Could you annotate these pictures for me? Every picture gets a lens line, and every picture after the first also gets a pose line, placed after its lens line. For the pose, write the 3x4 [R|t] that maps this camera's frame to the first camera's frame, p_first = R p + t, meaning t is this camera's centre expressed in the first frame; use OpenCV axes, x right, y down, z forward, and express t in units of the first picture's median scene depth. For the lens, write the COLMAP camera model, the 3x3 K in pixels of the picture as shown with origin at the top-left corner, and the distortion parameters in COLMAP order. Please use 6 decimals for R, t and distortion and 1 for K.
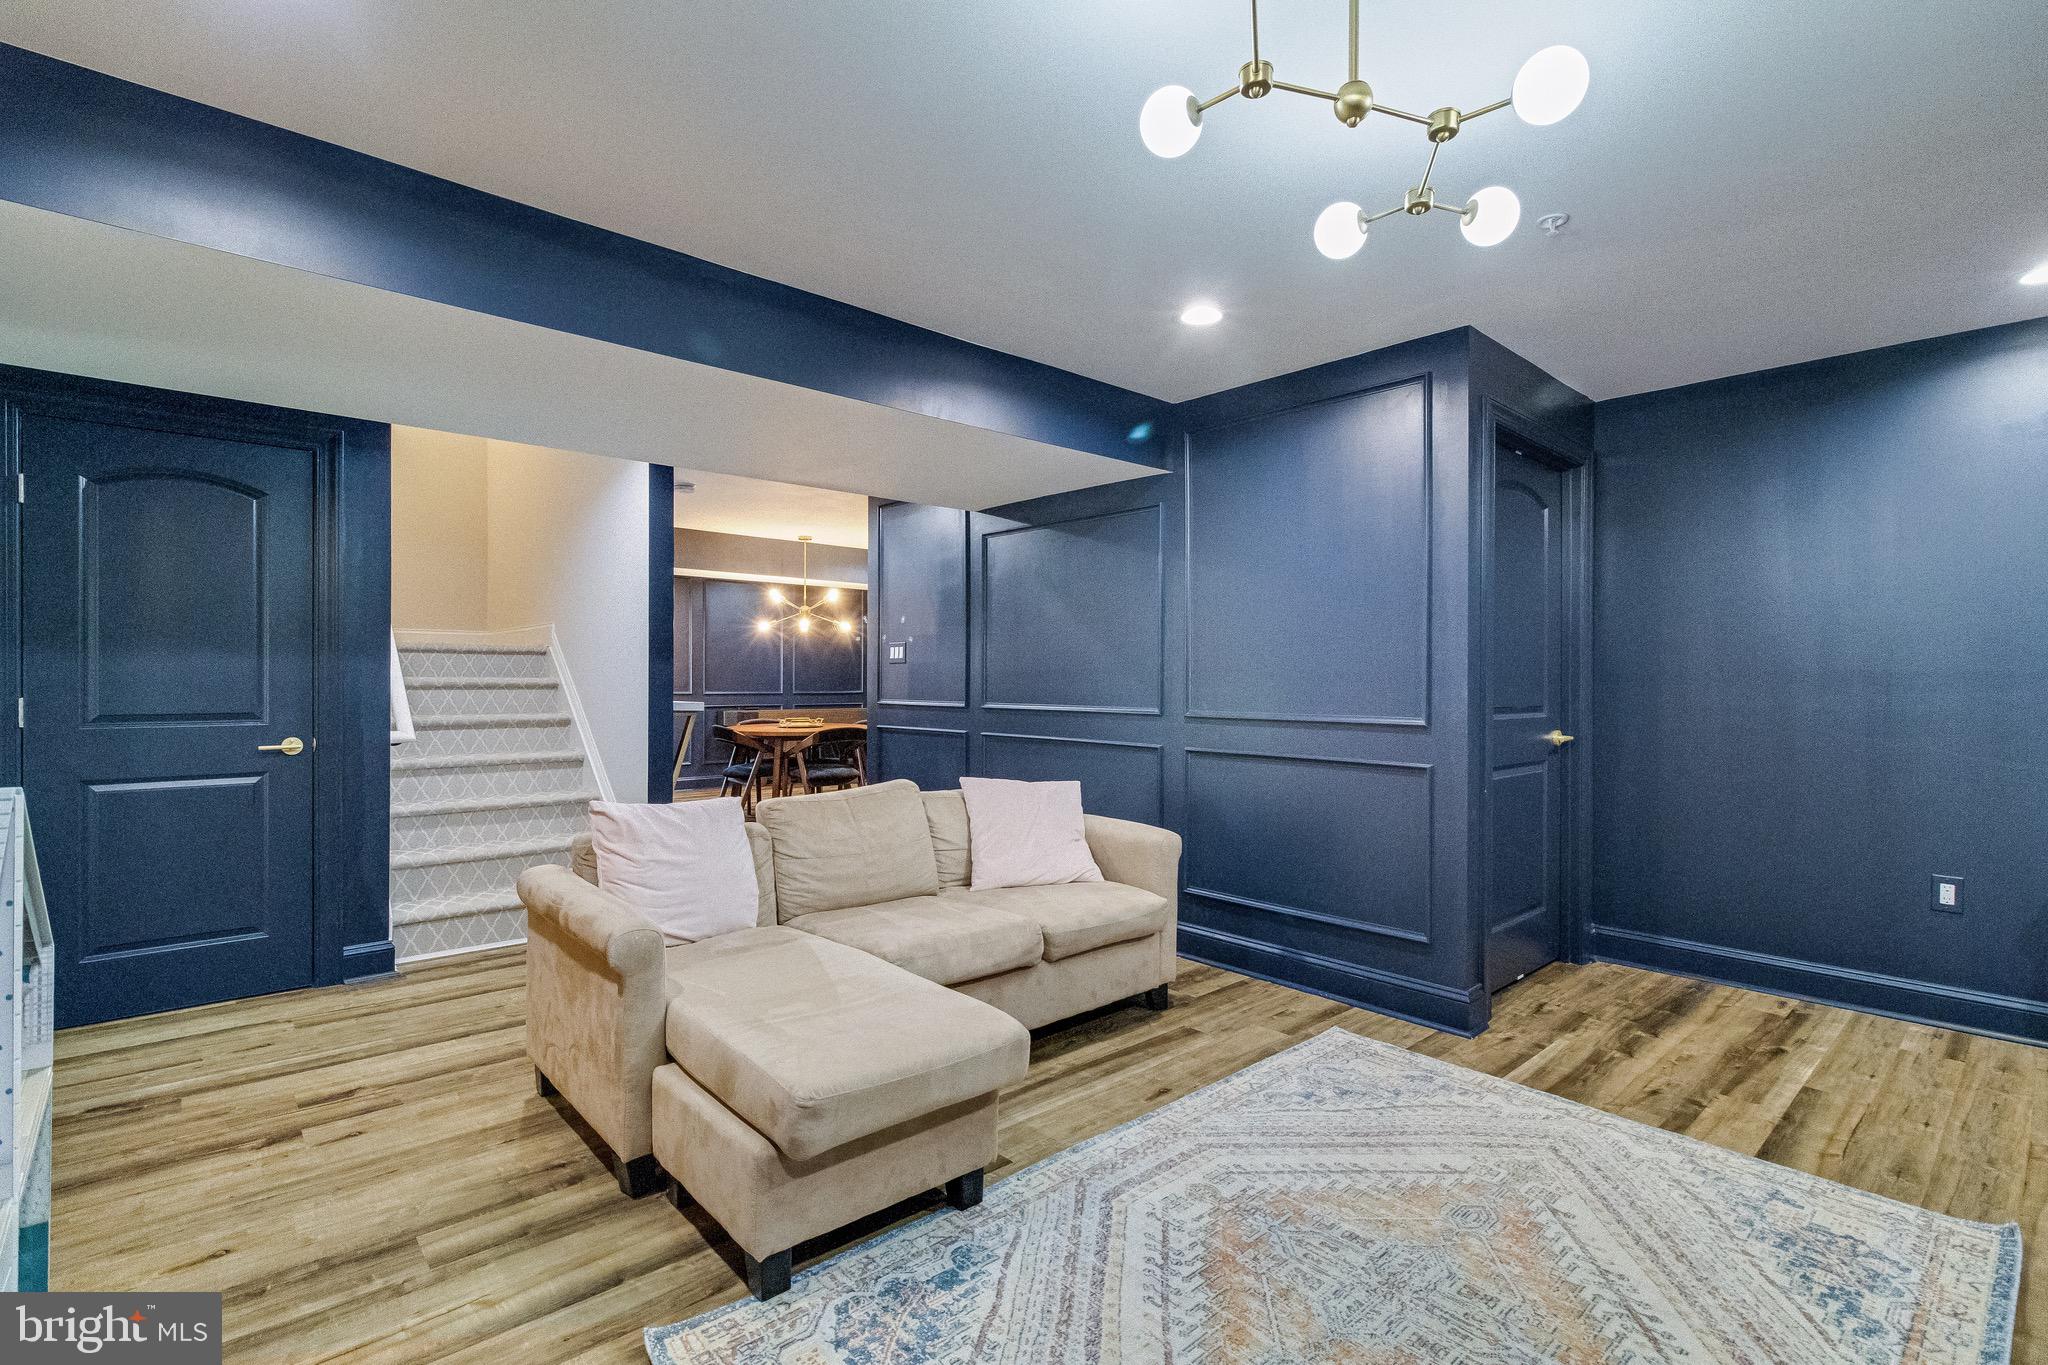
lens RADIAL K [[945.2, 0, 1033.6], [0, 945.2, 685.3], [0, 0, 1]] dist [0.000178, -0.000456]
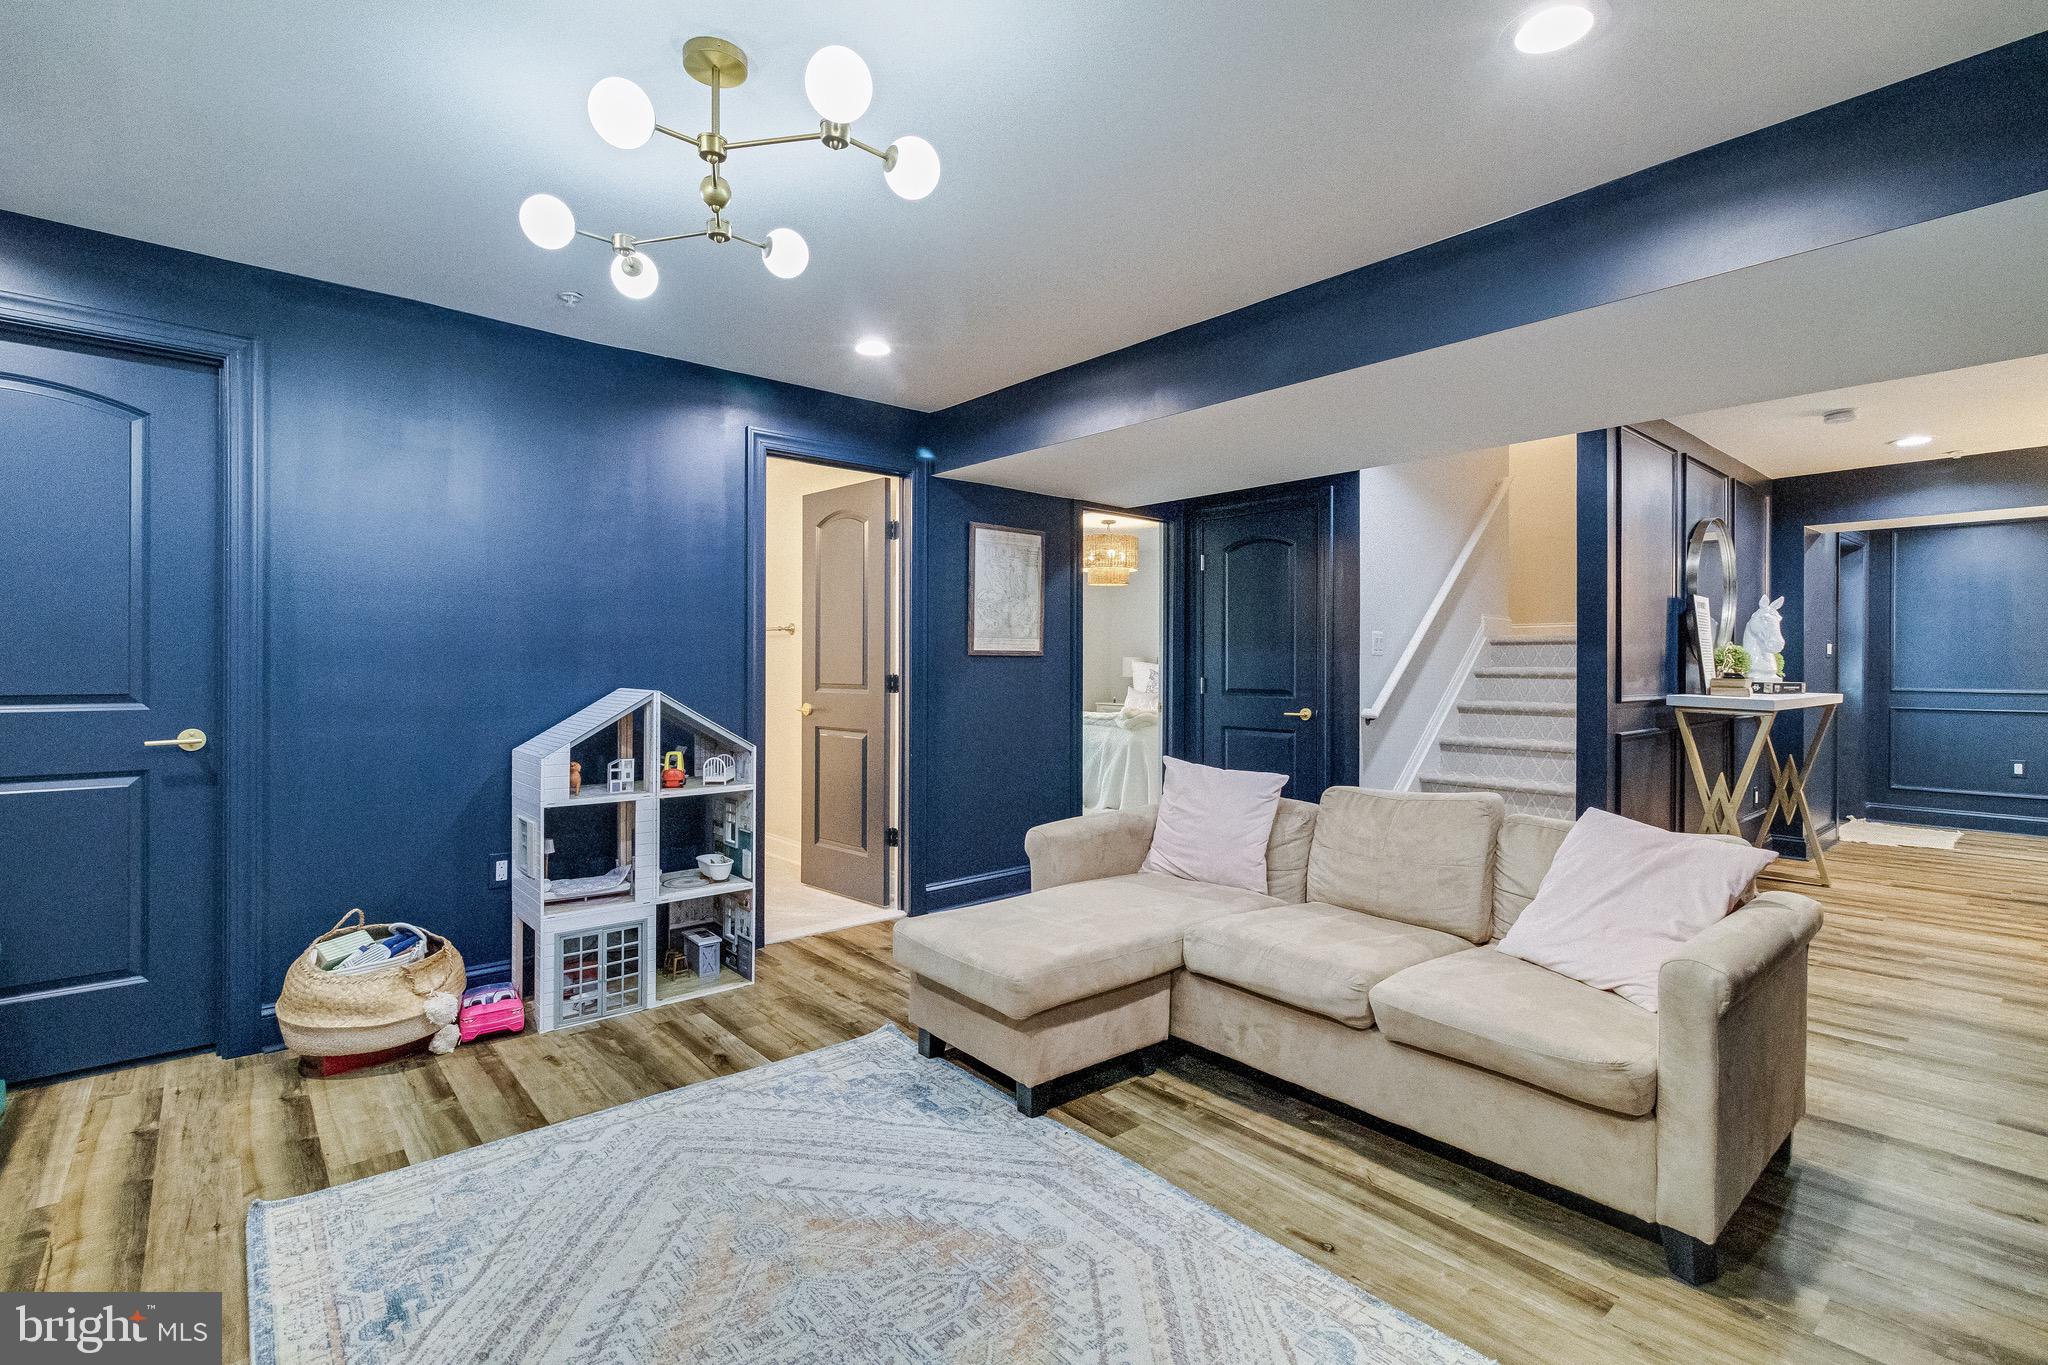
lens RADIAL K [[945.2, 0, 1027.0], [0, 945.2, 670.0], [0, 0, 1]] dist [0.000178, -0.000456]
pose [[-0.022798, 0.004444, -0.999730, 1.075942], [-0.011024, 0.999928, 0.004697, -0.007555], [0.999679, 0.011129, -0.022747, 0.992571]]
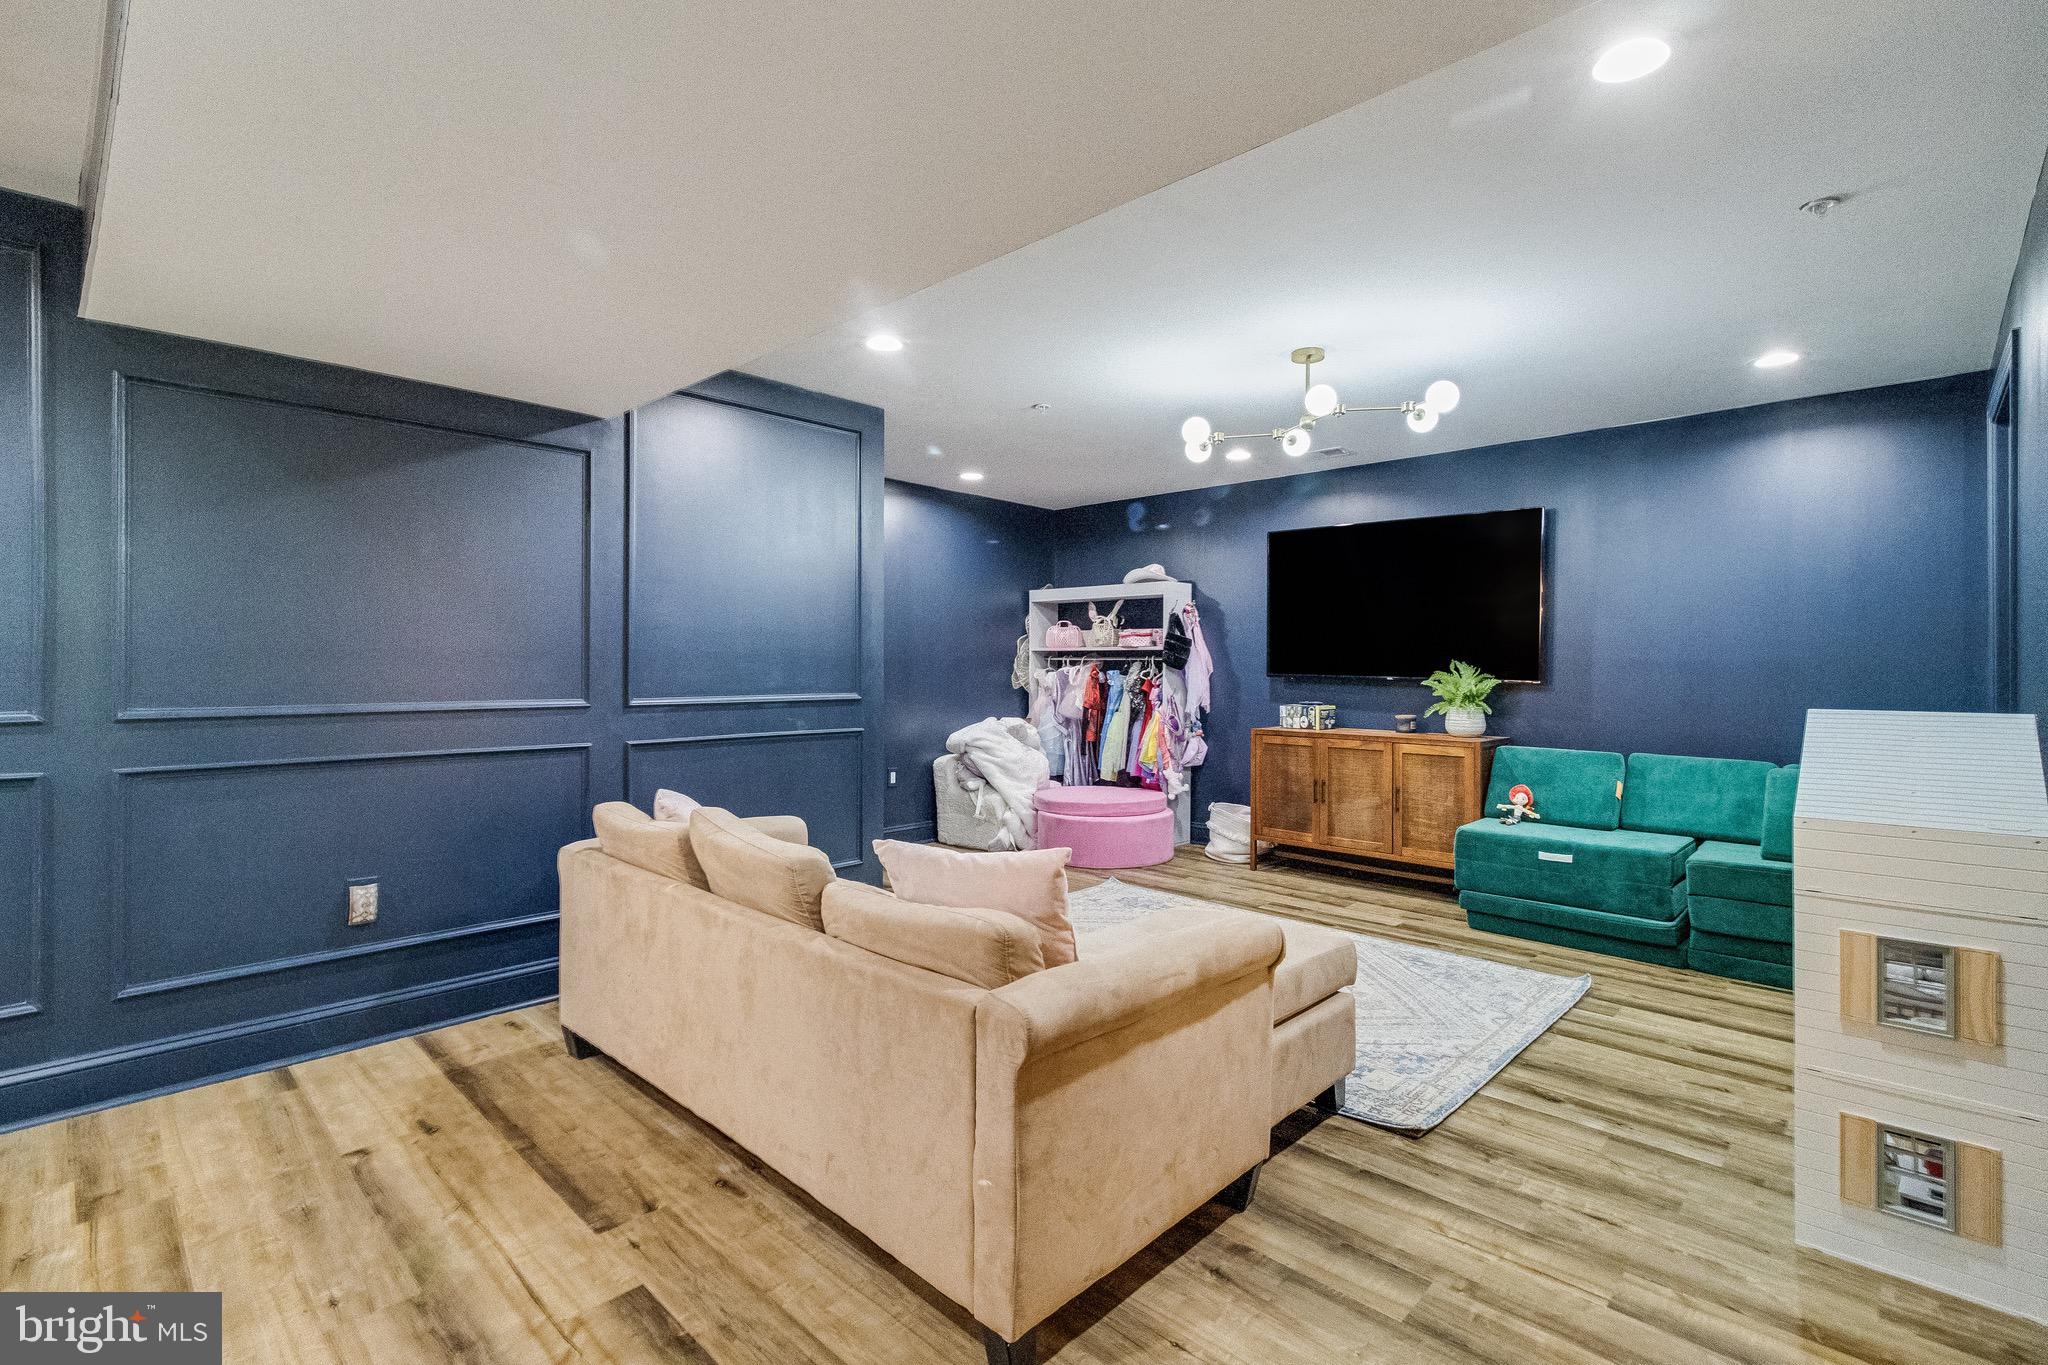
lens RADIAL K [[945.2, 0, 1024.9], [0, 945.2, 667.7], [0, 0, 1]] dist [0.000178, -0.000456]
pose [[-0.067141, -0.006040, 0.997725, -1.362245], [0.003473, 0.999974, 0.006287, -0.012262], [-0.997737, 0.003888, -0.067119, 1.284322]]
